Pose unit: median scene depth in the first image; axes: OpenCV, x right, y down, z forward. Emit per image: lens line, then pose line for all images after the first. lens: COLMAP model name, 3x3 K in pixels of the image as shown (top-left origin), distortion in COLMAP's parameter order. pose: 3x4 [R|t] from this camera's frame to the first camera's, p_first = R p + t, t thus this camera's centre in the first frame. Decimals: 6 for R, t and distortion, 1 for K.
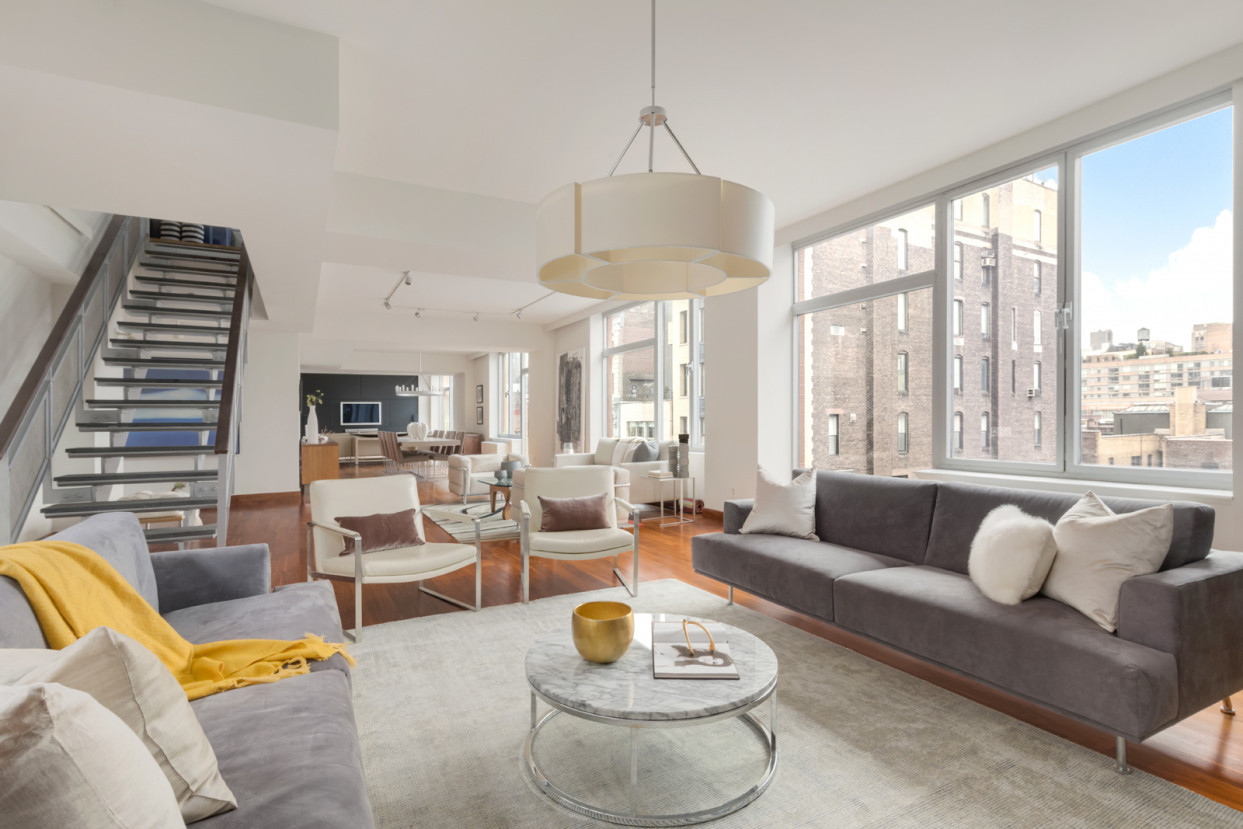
lens RADIAL K [[617.9, 0, 621.5], [0, 617.9, 414.5], [0, 0, 1]] dist [0.001533, 0.000658]
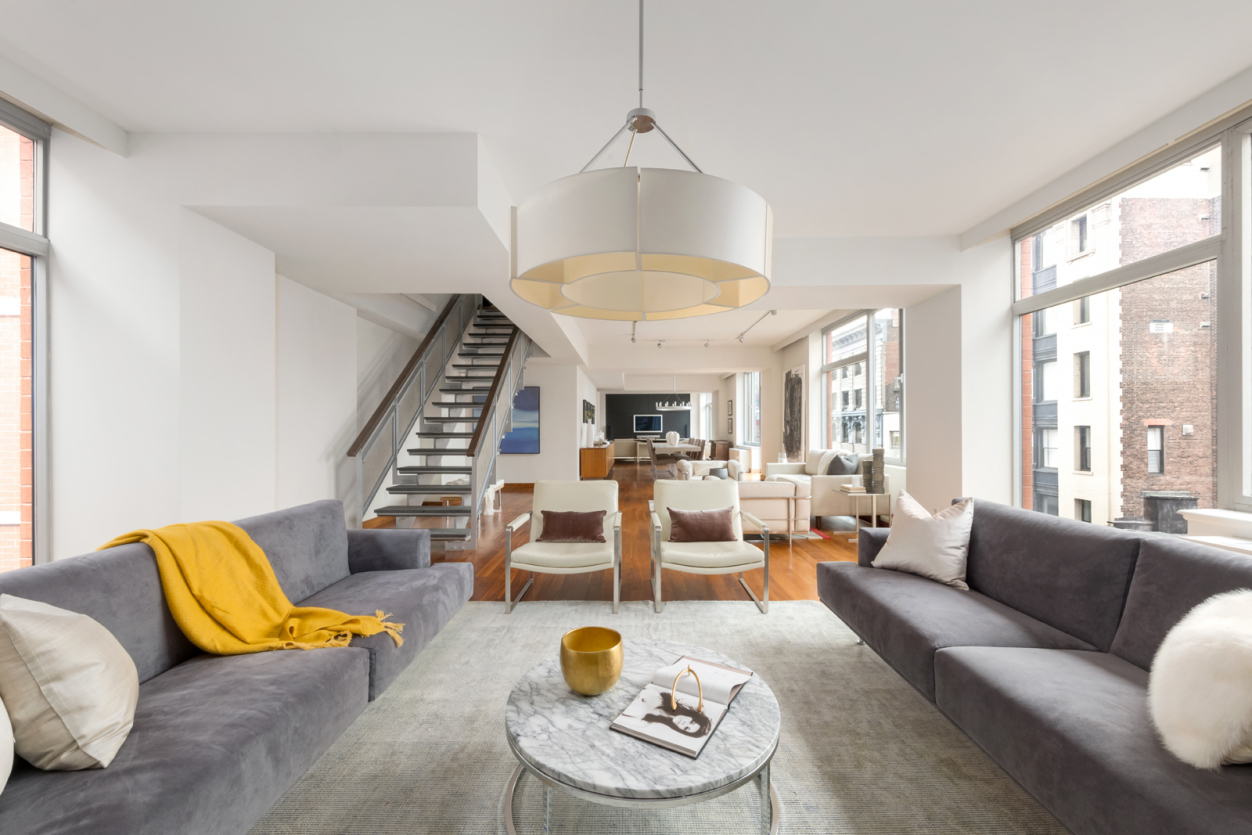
lens RADIAL K [[508.0, 0, 626.0], [0, 508.0, 417.5], [0, 0, 1]] dist [0.002663, -0.000507]
pose [[0.878206, -0.003299, -0.478270, 0.219244], [-0.002052, 0.999941, -0.010664, -0.013457], [0.478277, 0.010347, 0.878148, 0.172933]]
